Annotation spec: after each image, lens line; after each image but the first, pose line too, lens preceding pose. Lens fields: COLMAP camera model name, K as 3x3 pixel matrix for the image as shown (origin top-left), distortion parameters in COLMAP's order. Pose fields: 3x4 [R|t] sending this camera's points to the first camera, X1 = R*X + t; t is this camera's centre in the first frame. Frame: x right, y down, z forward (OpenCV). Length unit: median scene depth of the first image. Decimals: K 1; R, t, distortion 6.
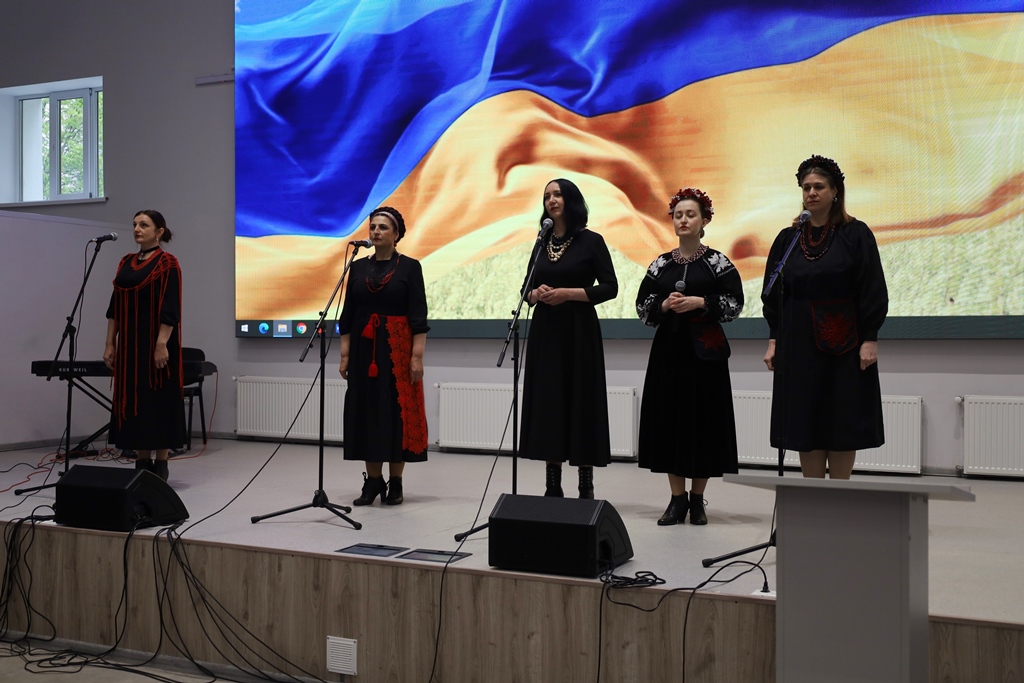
lens RADIAL K [[1199.7, 0, 518.3], [0, 1199.7, 343.6], [0, 0, 1]] dist [-0.027318, 0.000000]
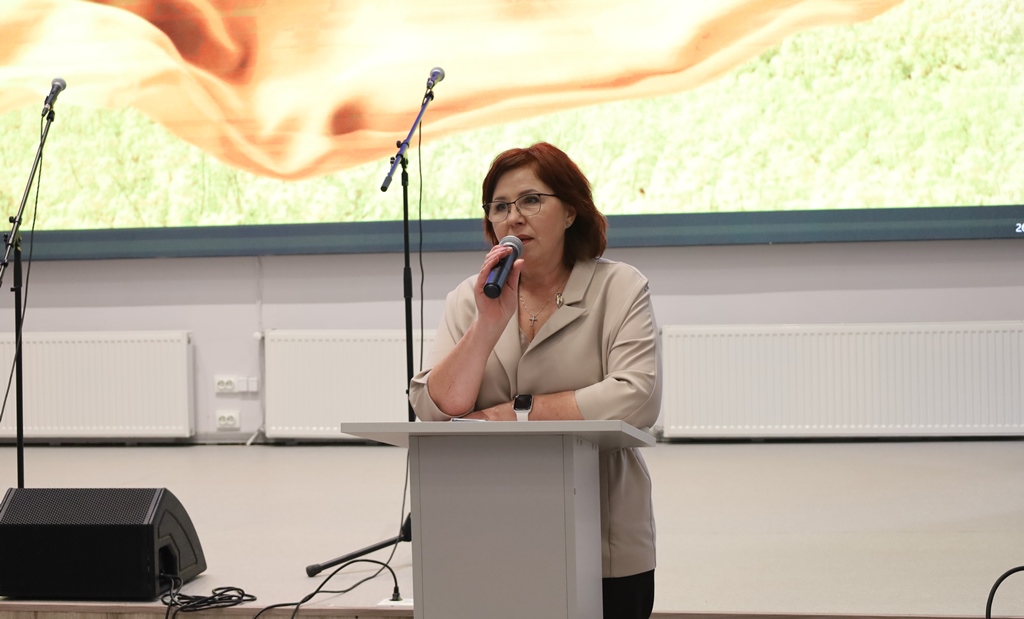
lens RADIAL K [[1924.5, 0, 512.5], [0, 1924.5, 309.3], [0, 0, 1]] dist [-0.036186, 0.000000]
pose [[0.962861, -0.030042, 0.268321, -0.027509], [0.024117, 0.999388, 0.025353, 0.003858], [-0.268918, -0.017940, 0.962996, -0.114358]]
